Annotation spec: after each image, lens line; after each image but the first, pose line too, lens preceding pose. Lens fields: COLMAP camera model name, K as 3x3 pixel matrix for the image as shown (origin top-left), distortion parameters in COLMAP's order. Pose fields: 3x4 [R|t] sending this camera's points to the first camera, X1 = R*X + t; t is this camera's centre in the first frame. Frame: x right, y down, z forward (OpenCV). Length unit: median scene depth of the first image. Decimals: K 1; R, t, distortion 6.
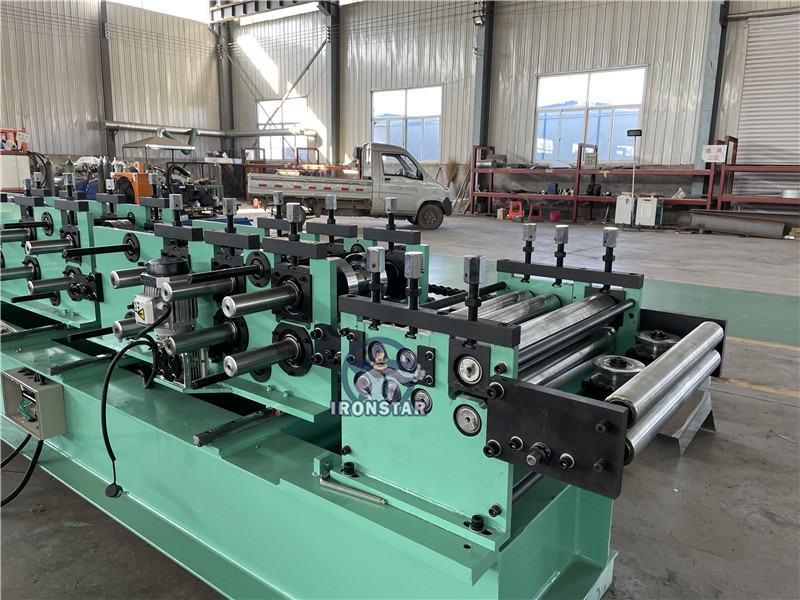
lens RADIAL K [[621.7, 0, 406.8], [0, 621.7, 297.8], [0, 0, 1]] dist [0.077296, -0.104468]
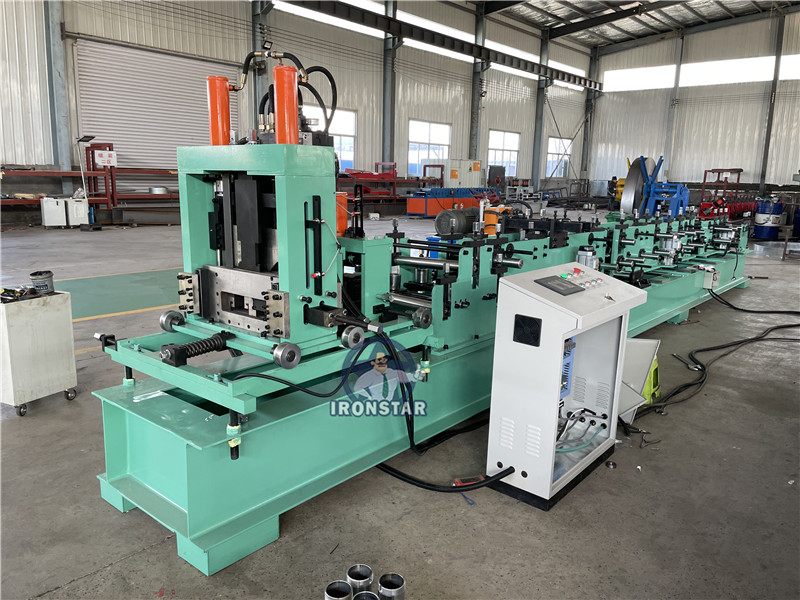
lens RADIAL K [[621.7, 0, 391.9], [0, 621.7, 299.8], [0, 0, 1]] dist [0.077296, -0.104468]
pose [[0.051308, -0.197799, 0.978899, -2.245646], [0.188818, 0.964433, 0.184980, -0.319229], [-0.980671, 0.175343, 0.086831, 1.501572]]
